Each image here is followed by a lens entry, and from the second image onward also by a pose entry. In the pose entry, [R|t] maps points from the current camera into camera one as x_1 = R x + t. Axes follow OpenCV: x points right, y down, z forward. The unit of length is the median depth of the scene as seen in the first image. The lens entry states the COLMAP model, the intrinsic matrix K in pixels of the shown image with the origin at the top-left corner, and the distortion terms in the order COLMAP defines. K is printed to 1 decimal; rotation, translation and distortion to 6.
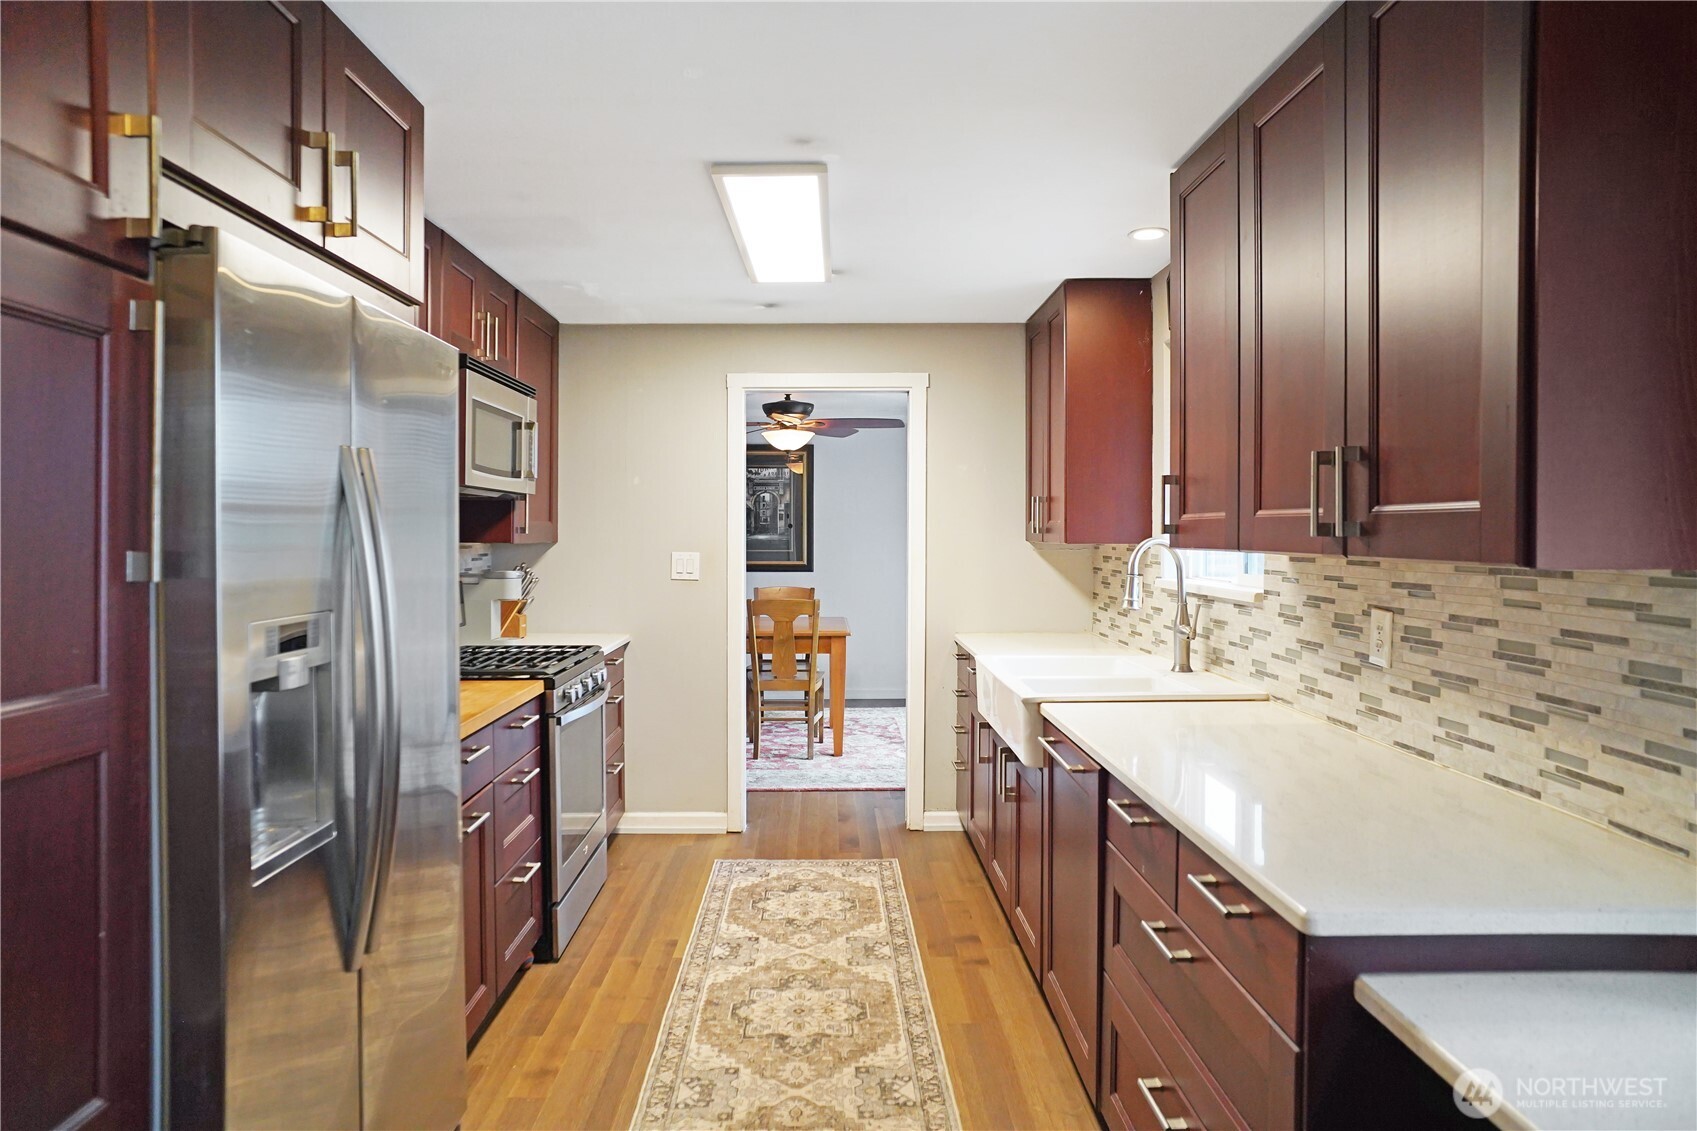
lens RADIAL K [[1011.8, 0, 845.4], [0, 1011.8, 526.6], [0, 0, 1]] dist [-0.055963, 0.040601]
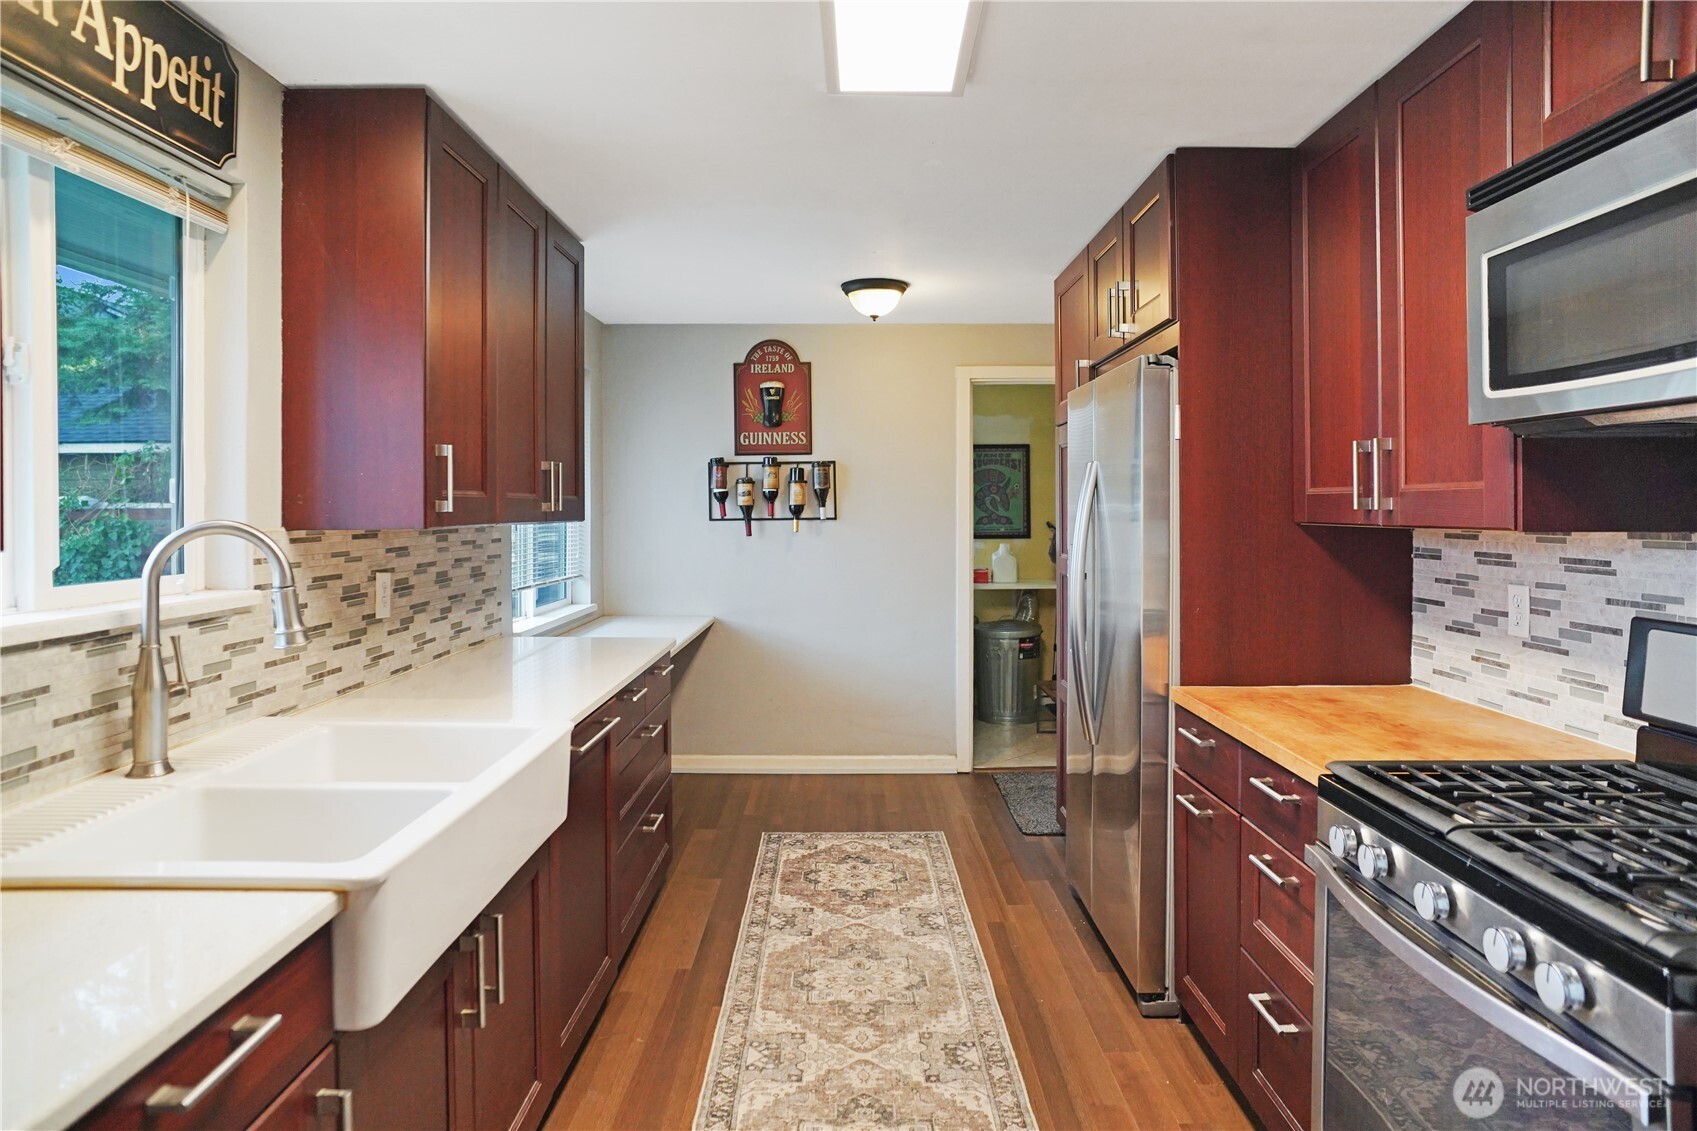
lens RADIAL K [[1011.8, 0, 845.4], [0, 1011.8, 526.6], [0, 0, 1]] dist [-0.055963, 0.040601]
pose [[-0.999819, -0.000256, 0.019031, -0.052027], [-0.000009, 0.999916, 0.012986, 0.010303], [-0.019032, 0.012983, -0.999735, 2.069153]]
